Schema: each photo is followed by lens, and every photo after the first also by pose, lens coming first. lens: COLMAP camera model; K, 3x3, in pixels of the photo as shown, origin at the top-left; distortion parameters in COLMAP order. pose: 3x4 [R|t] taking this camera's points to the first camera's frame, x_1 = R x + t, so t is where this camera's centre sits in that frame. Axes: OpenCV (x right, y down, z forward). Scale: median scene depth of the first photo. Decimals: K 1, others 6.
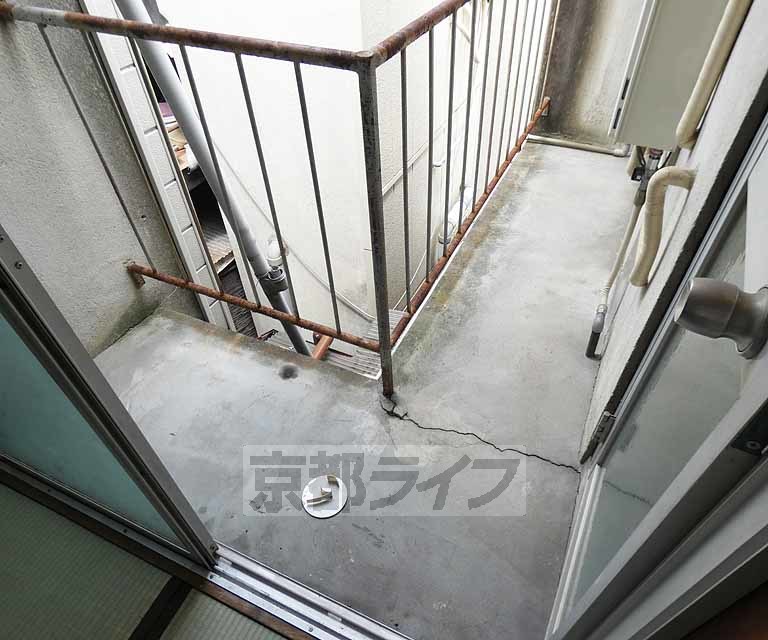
lens RADIAL K [[504.3, 0, 387.4], [0, 504.3, 320.8], [0, 0, 1]] dist [-0.002330, -0.006207]
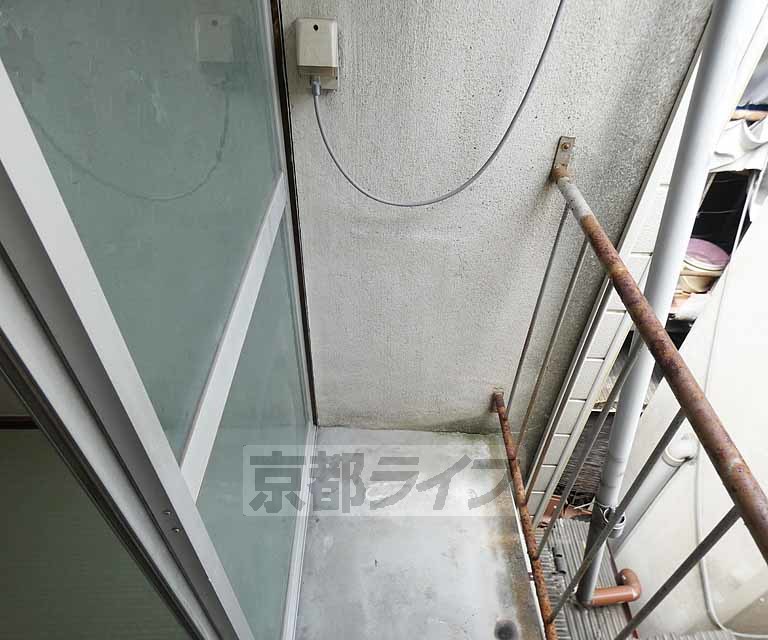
lens RADIAL K [[504.3, 0, 383.4], [0, 504.3, 316.6], [0, 0, 1]] dist [-0.002330, -0.006207]
pose [[0.430163, 0.618252, -0.657818, -0.060710], [-0.665135, 0.709736, 0.232100, -0.296471], [0.610373, 0.337697, 0.716523, 0.123937]]
